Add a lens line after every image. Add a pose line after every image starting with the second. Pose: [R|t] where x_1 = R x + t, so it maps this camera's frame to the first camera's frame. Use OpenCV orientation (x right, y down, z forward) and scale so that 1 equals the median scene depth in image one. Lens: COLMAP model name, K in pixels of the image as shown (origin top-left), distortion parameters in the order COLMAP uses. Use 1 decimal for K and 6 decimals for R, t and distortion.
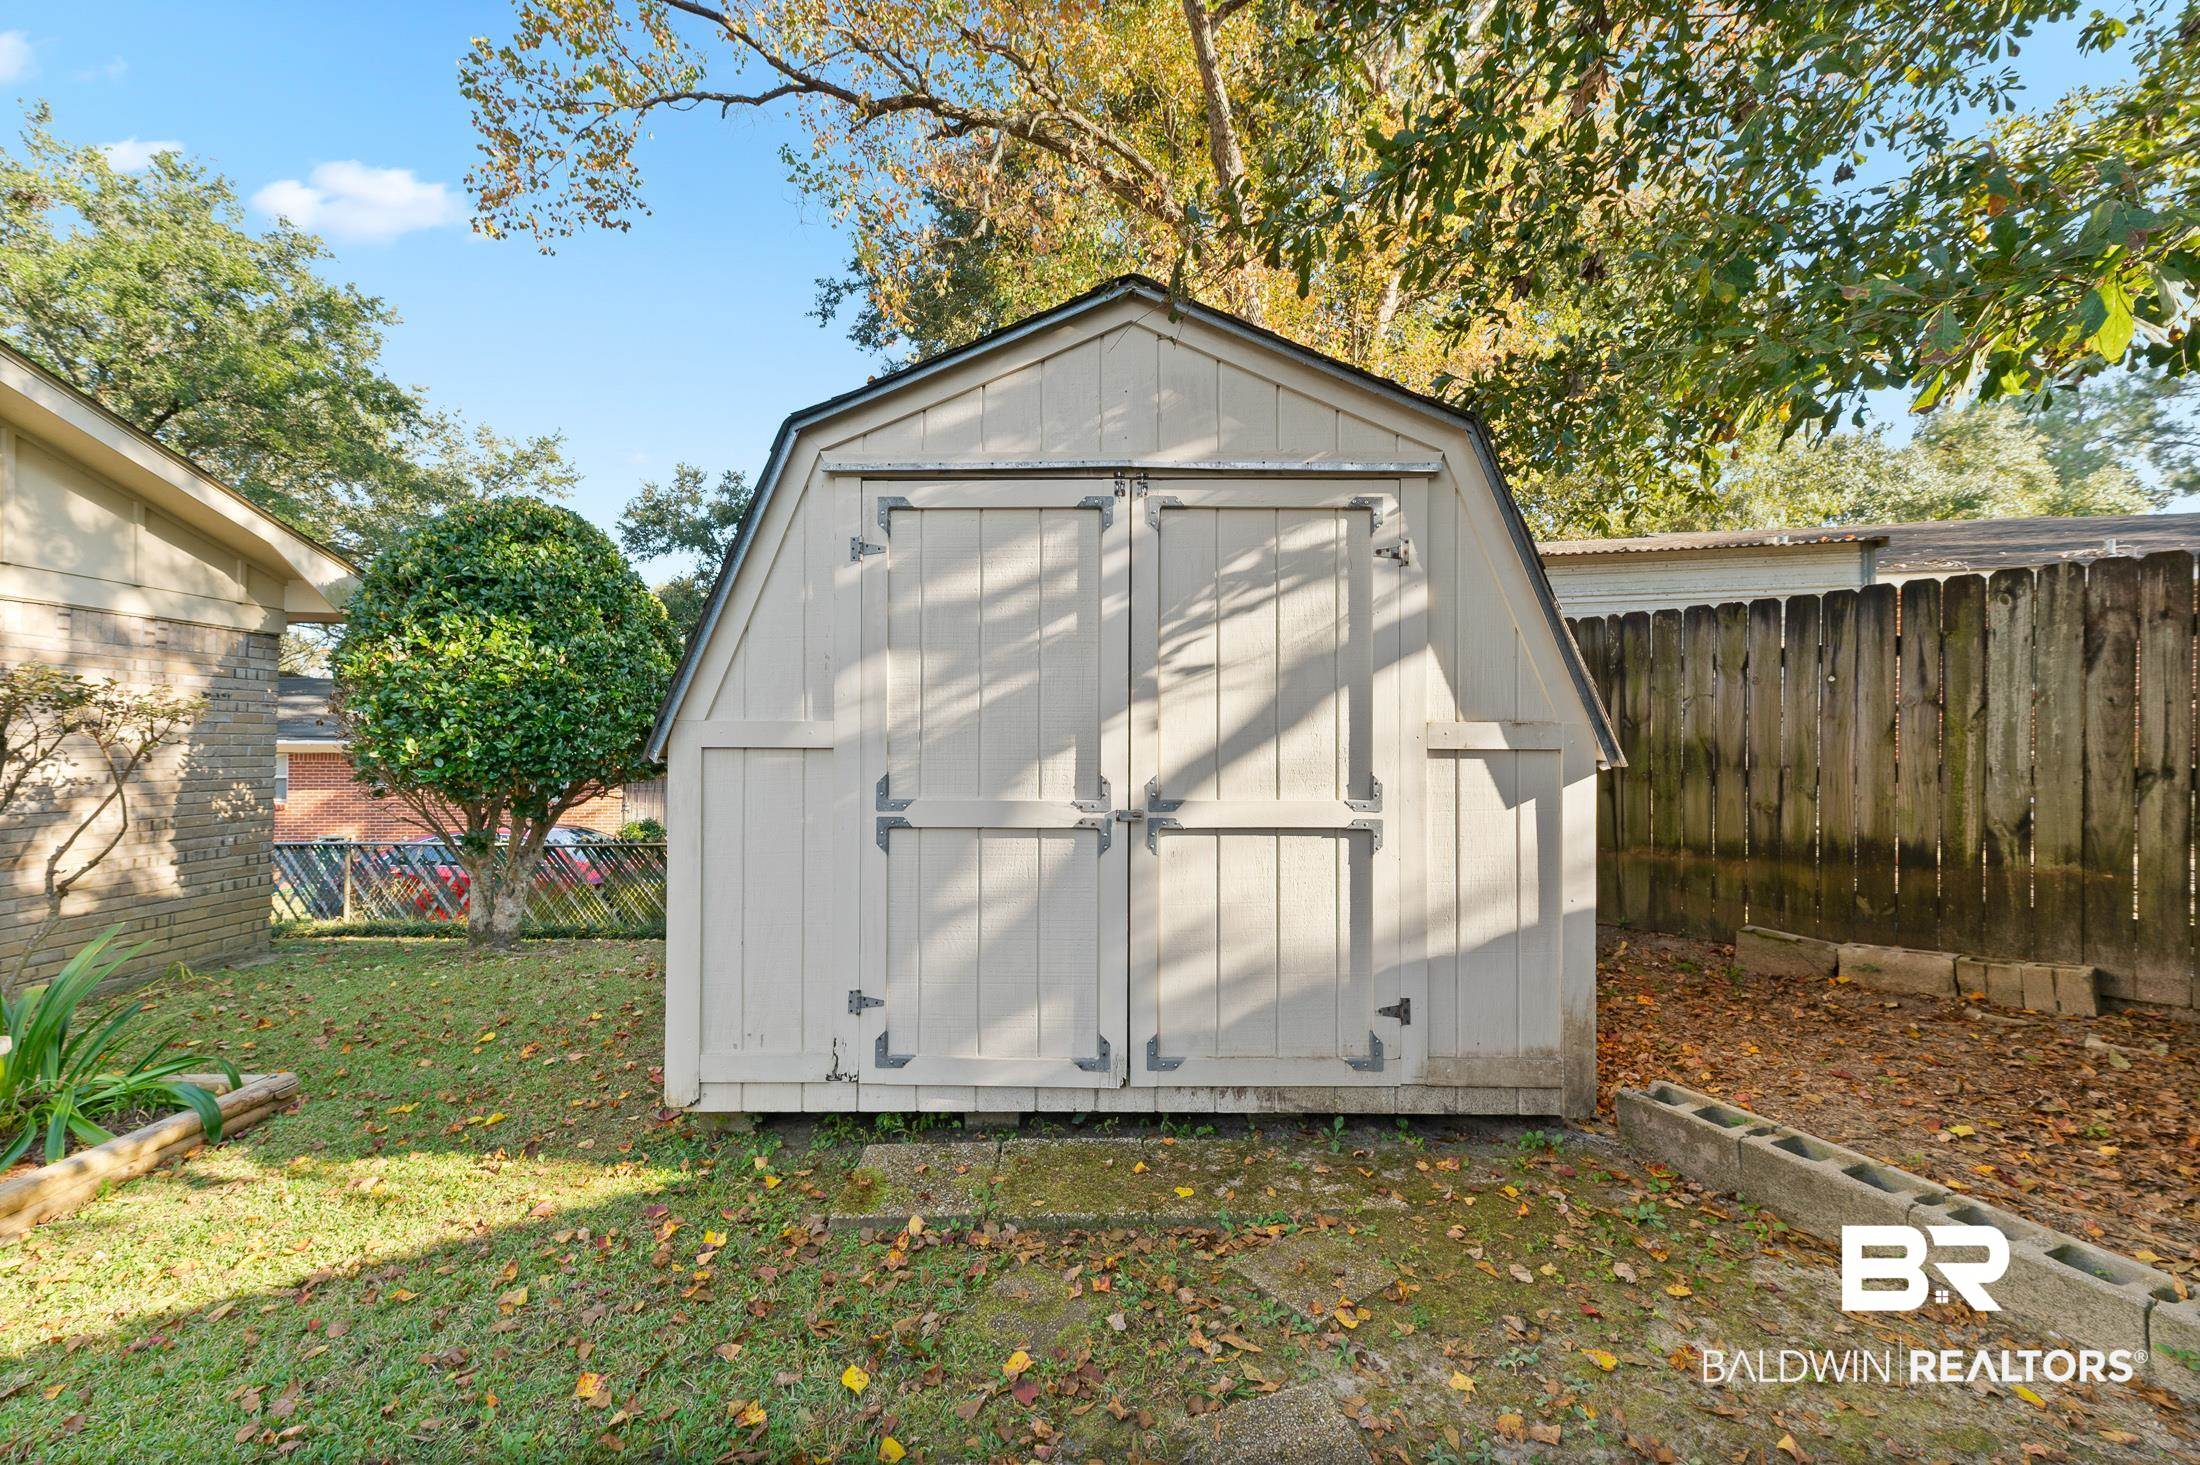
lens RADIAL K [[869.1, 0, 1098.6], [0, 869.1, 735.2], [0, 0, 1]] dist [0.010788, 0.000198]
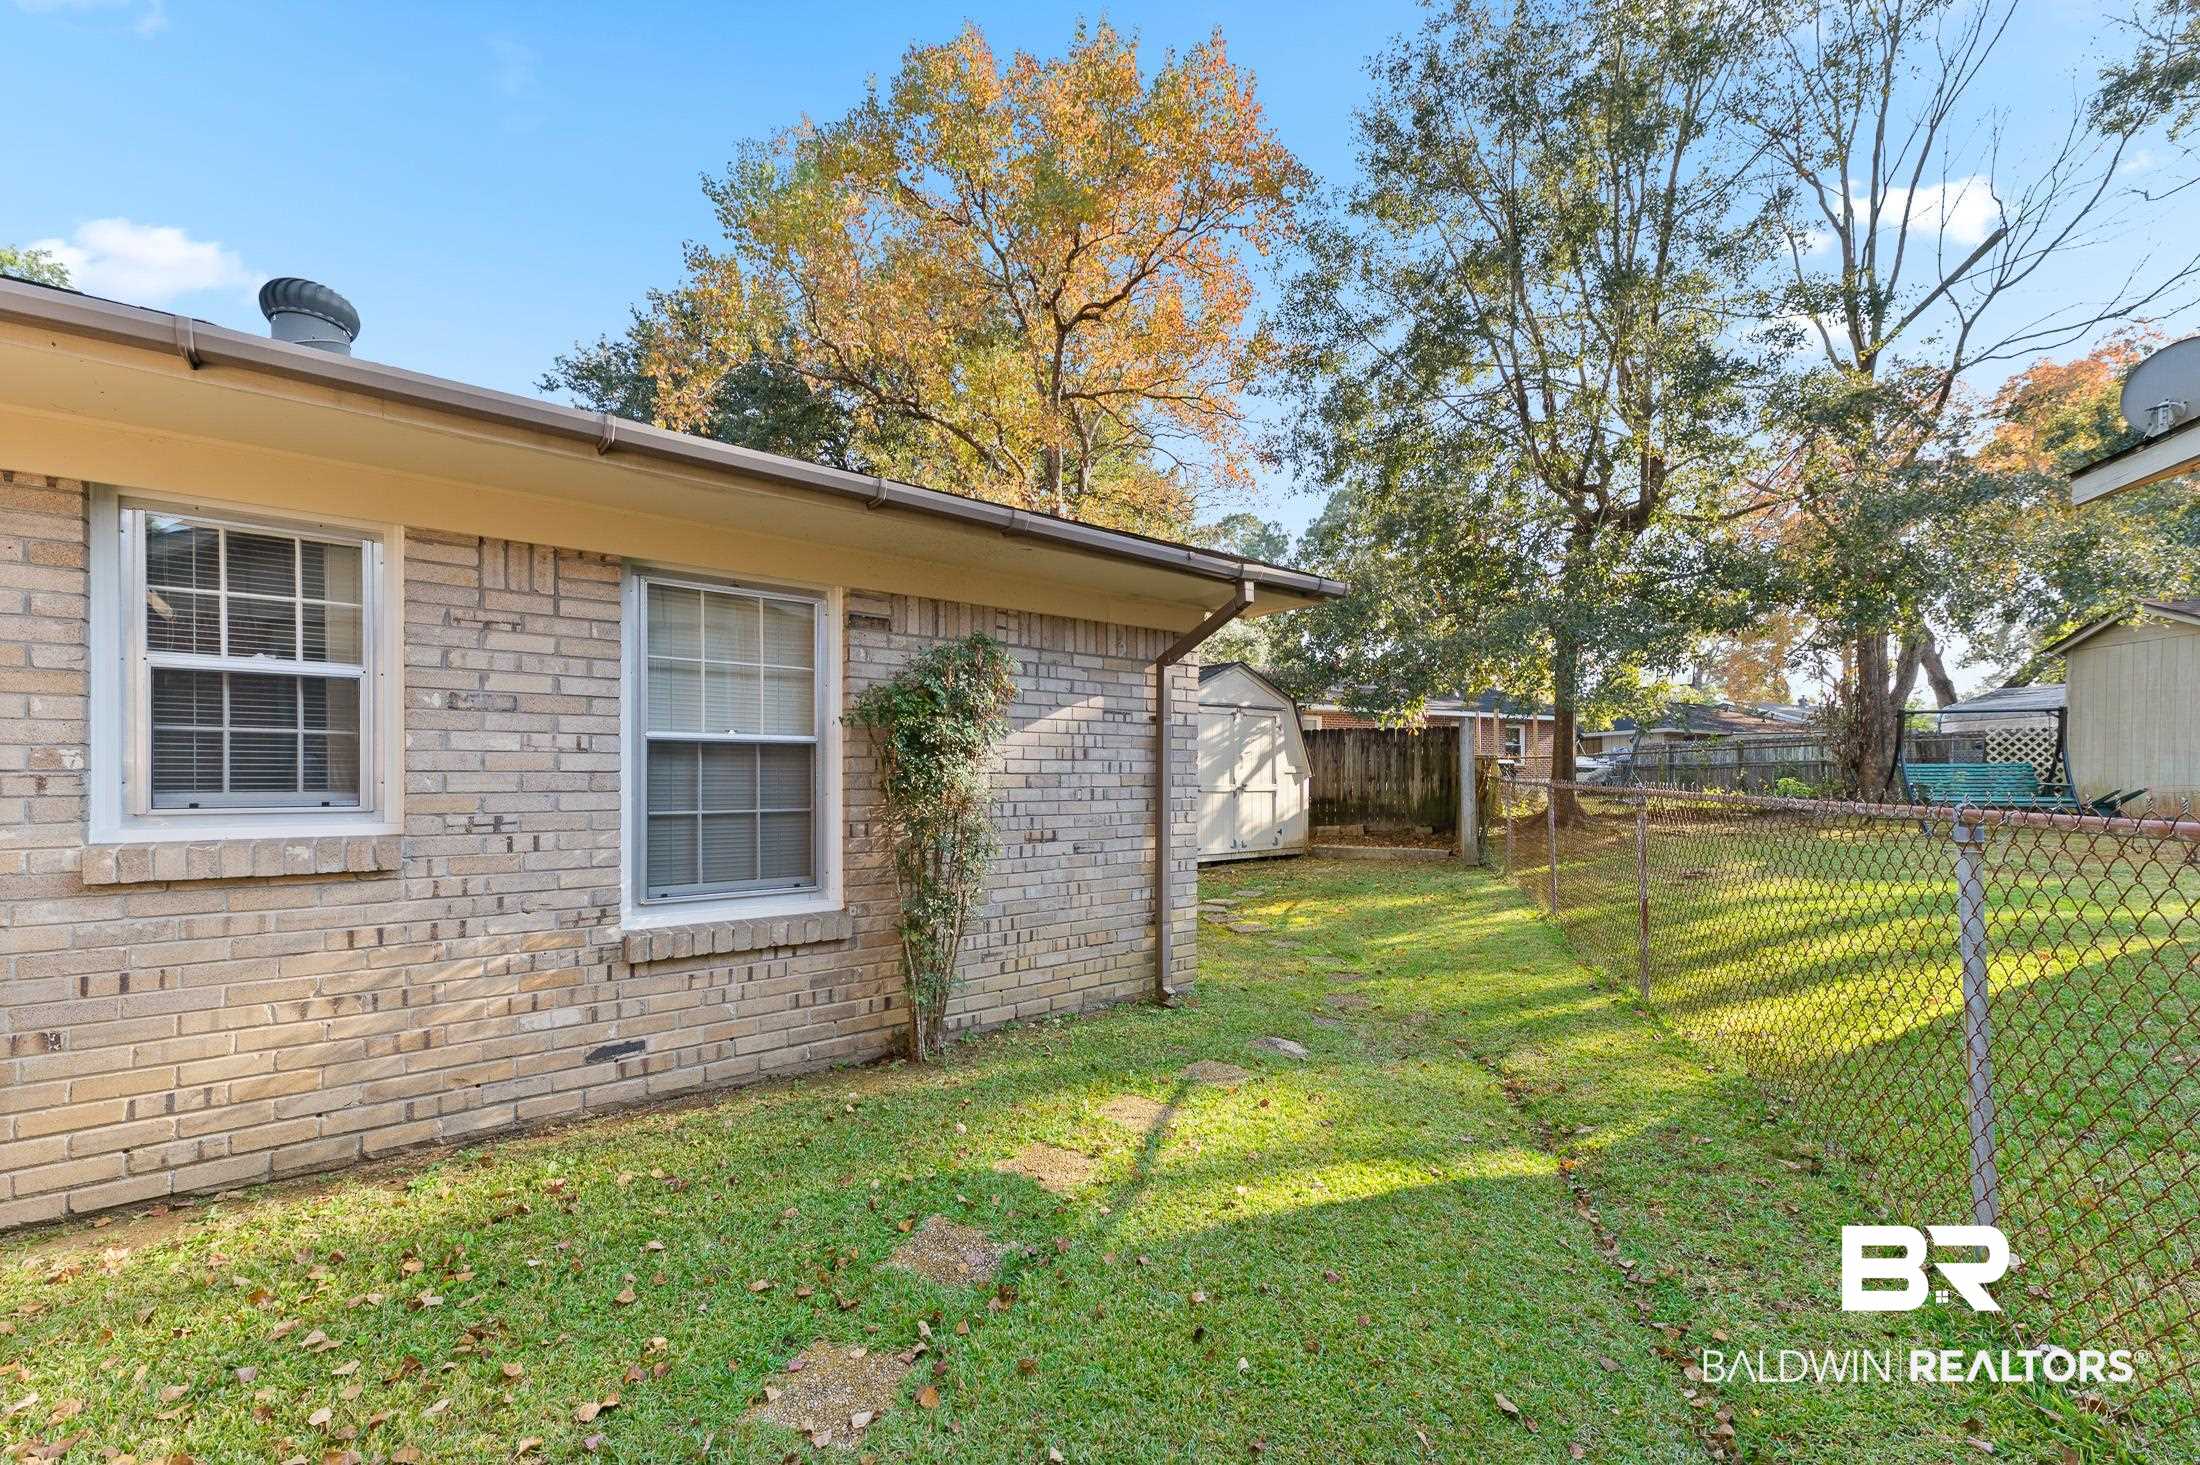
lens RADIAL K [[869.1, 0, 1088.7], [0, 869.1, 775.3], [0, 0, 1]] dist [0.010788, 0.000198]
pose [[0.794476, -0.002523, 0.607291, -3.096336], [-0.005946, 0.999911, 0.011933, -0.019353], [-0.607267, -0.013091, 0.794390, -1.912373]]
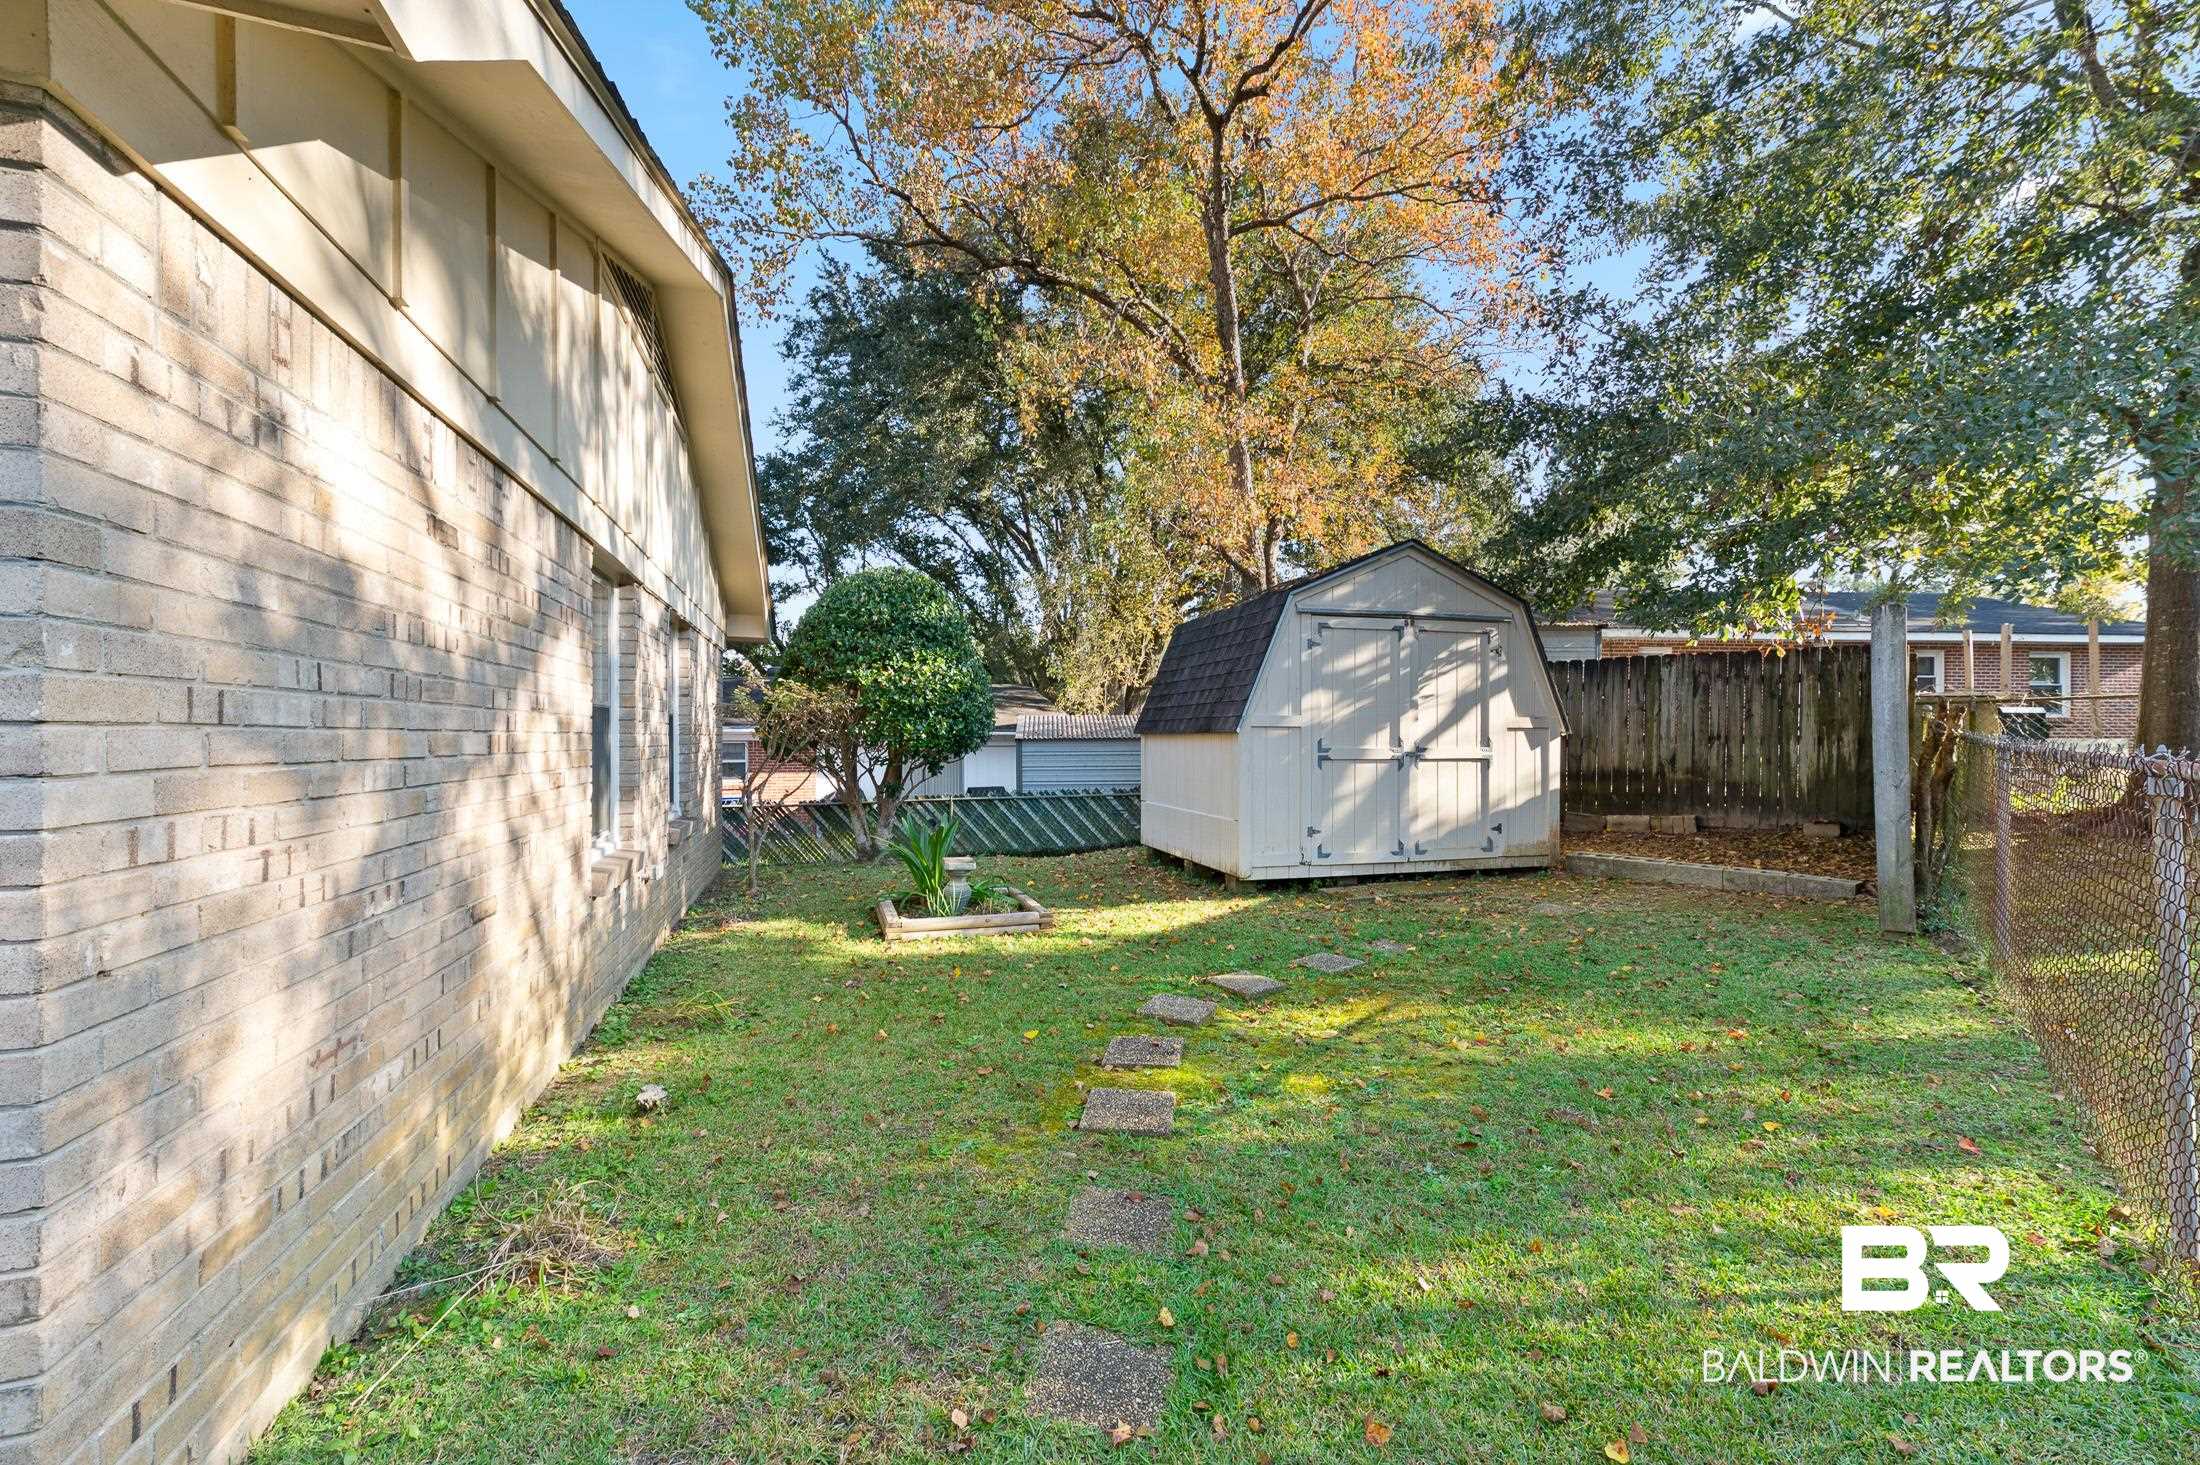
lens RADIAL K [[869.1, 0, 1097.4], [0, 869.1, 733.1], [0, 0, 1]] dist [0.010788, 0.000198]
pose [[0.960943, -0.001494, 0.276742, -1.511857], [-0.002204, 0.999912, 0.013053, -0.000324], [-0.276737, -0.013153, 0.960856, -1.159347]]
